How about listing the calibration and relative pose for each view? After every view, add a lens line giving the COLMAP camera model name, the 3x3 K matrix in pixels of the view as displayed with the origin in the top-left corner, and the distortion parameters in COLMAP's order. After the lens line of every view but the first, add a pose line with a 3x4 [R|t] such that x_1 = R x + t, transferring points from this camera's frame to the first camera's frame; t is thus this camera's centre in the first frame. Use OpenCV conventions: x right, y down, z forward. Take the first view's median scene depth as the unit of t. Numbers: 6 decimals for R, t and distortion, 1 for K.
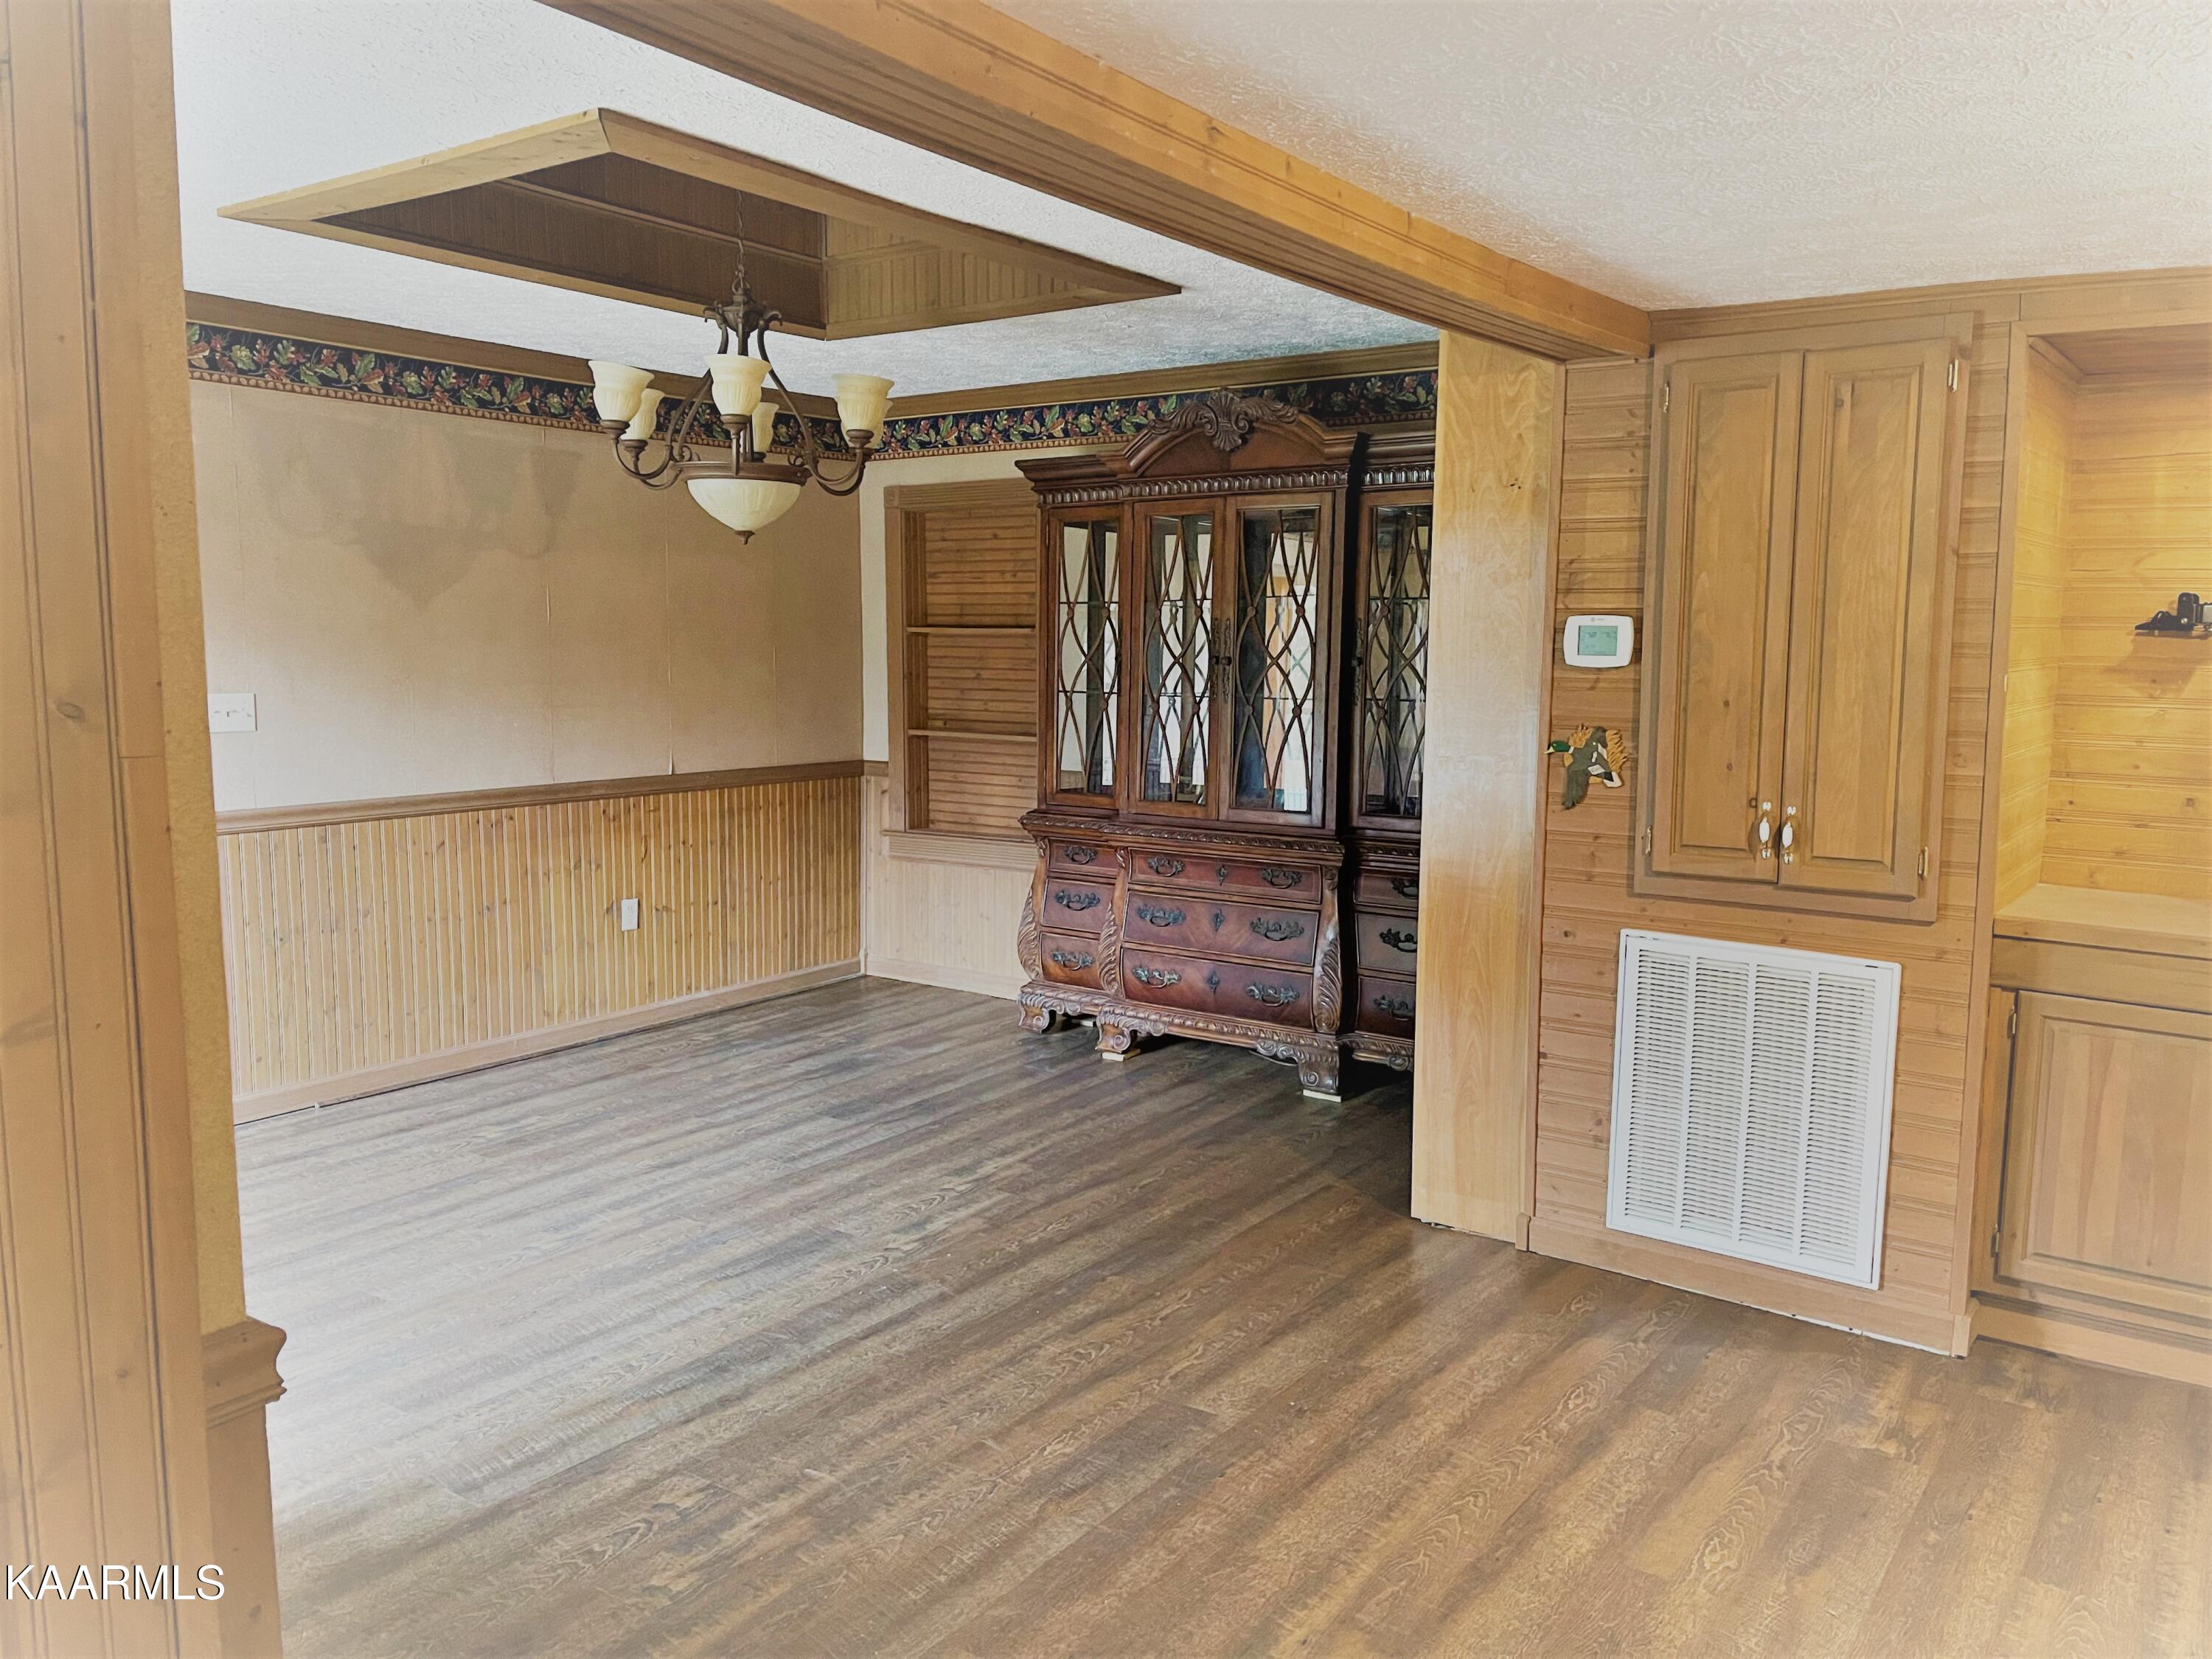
lens RADIAL K [[1677.6, 0, 1112.6], [0, 1677.6, 835.3], [0, 0, 1]] dist [0.007296, 0.004052]
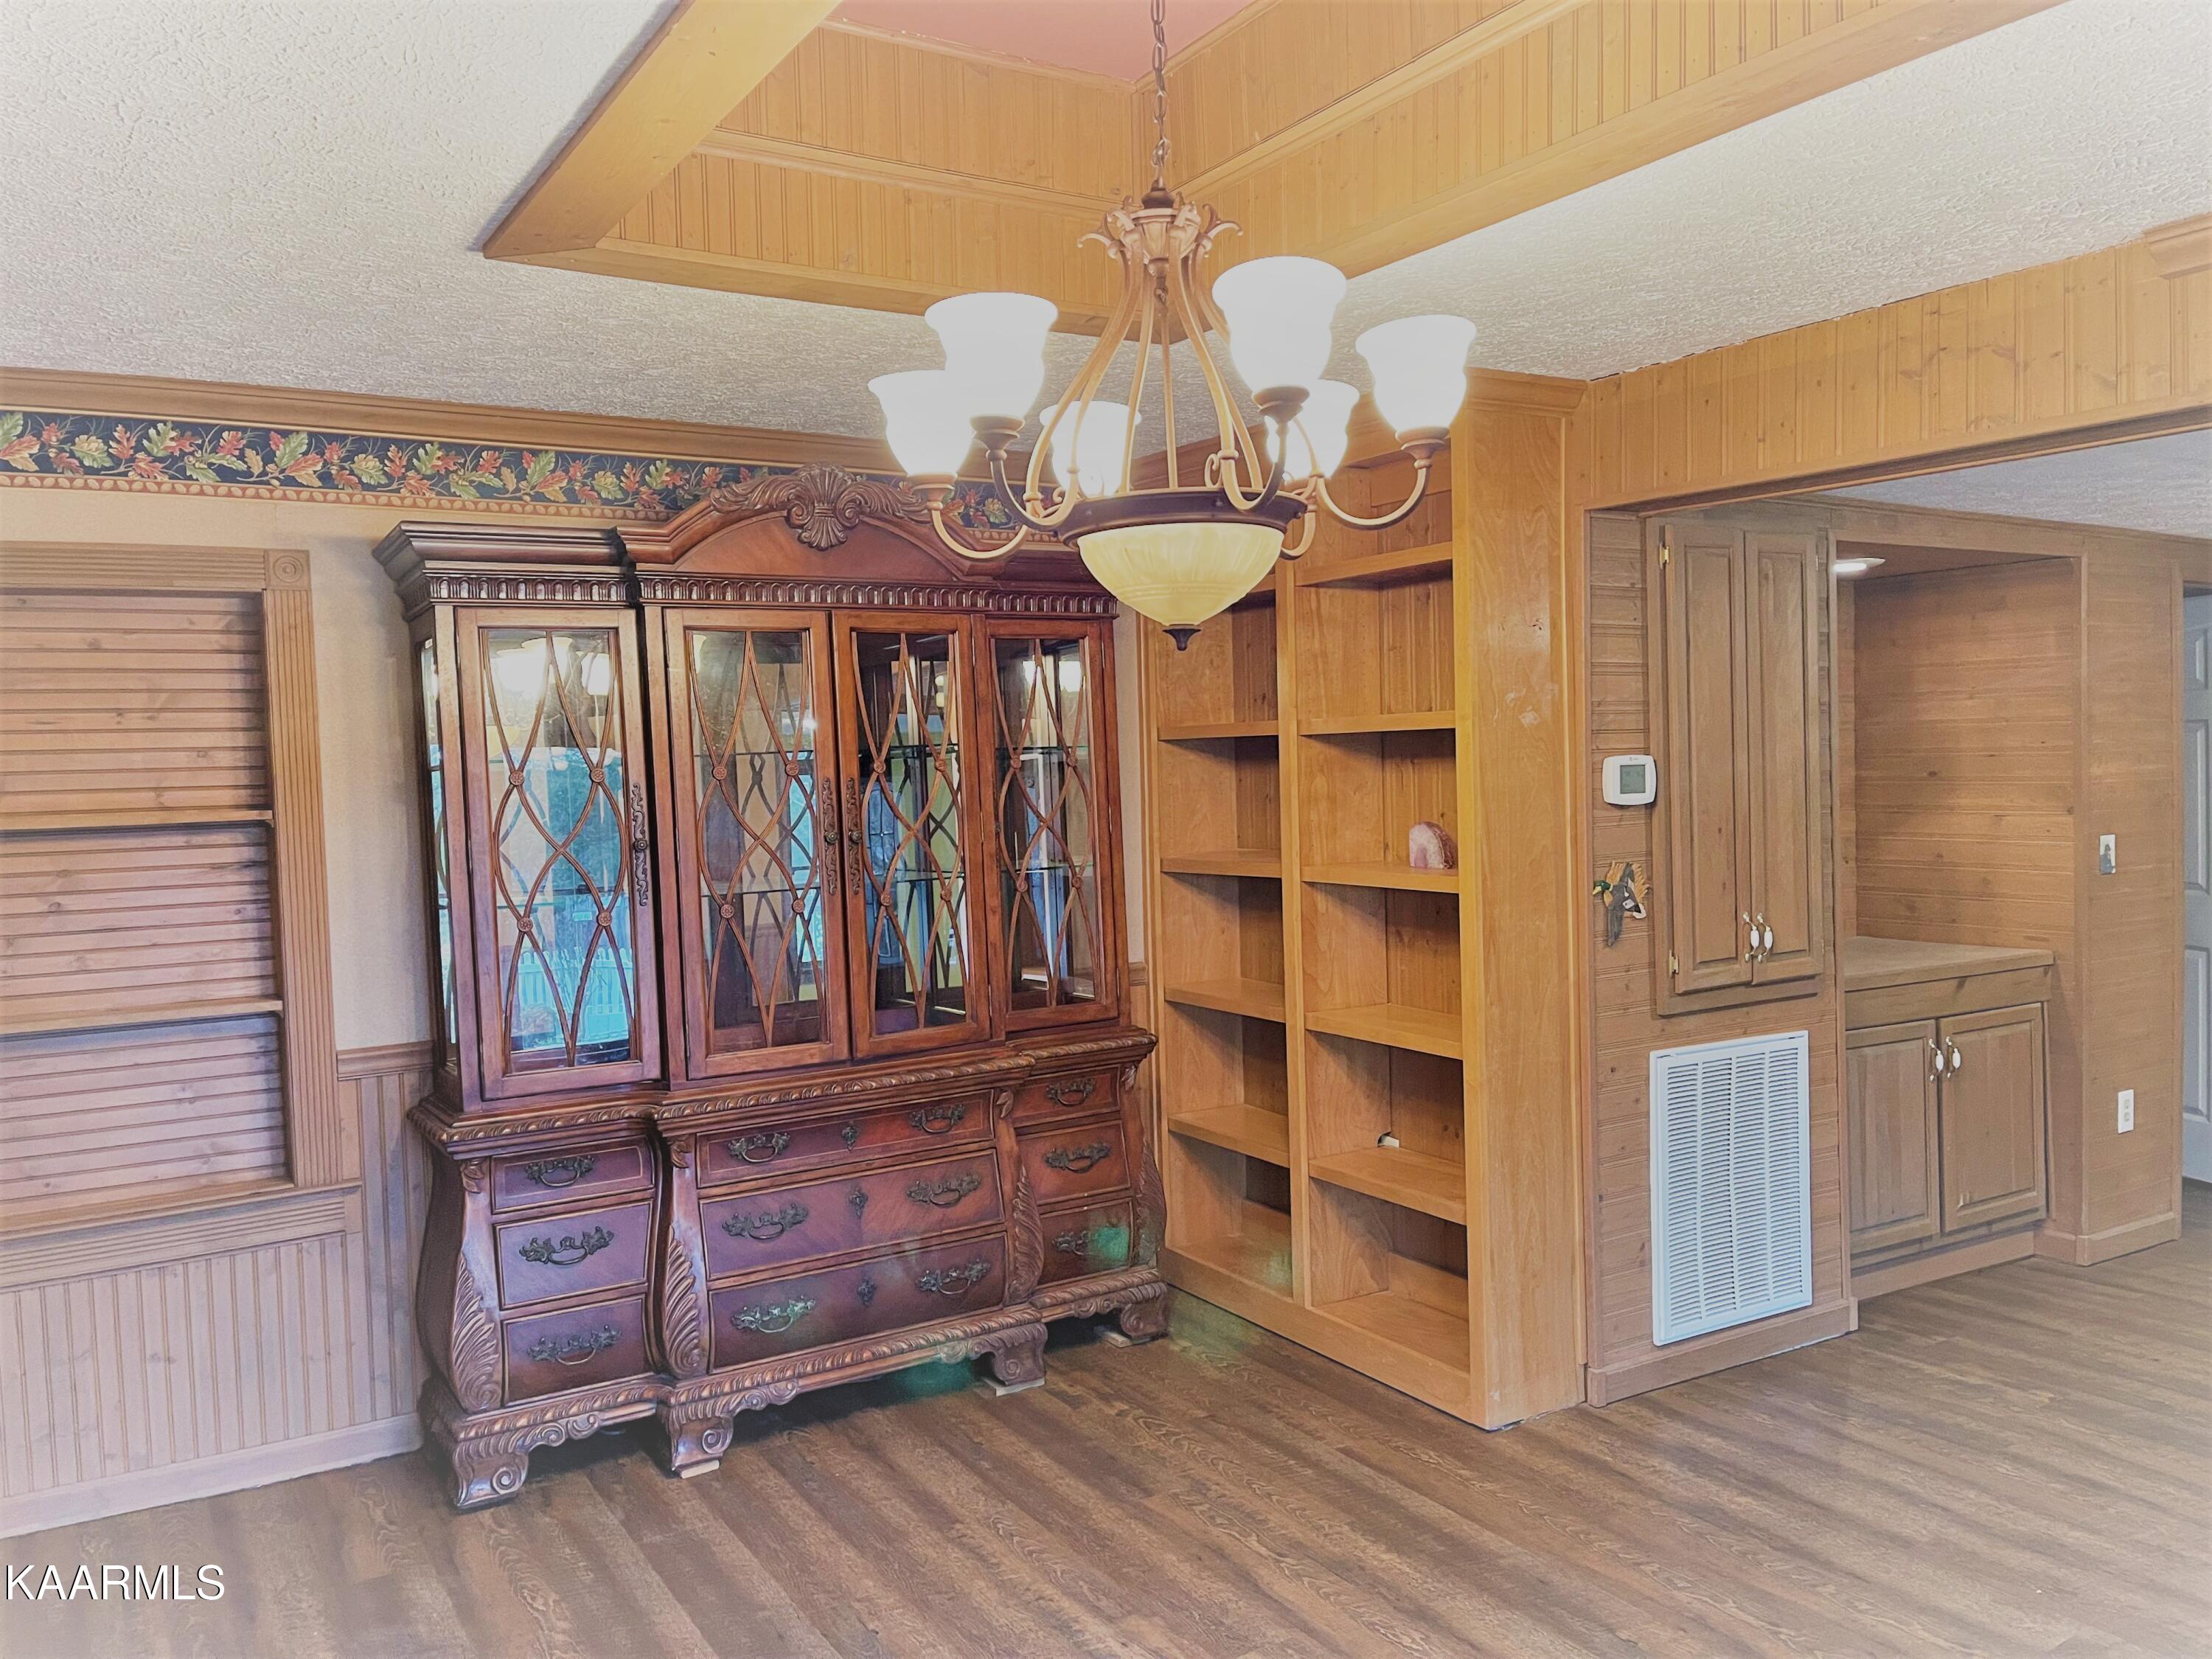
lens RADIAL K [[1677.6, 0, 1110.2], [0, 1677.6, 819.2], [0, 0, 1]] dist [0.007296, 0.004052]
pose [[0.387894, -0.050626, 0.920313, -0.725421], [0.142758, 0.989741, -0.005724, -0.120466], [-0.910581, 0.133602, 0.391142, 0.817197]]
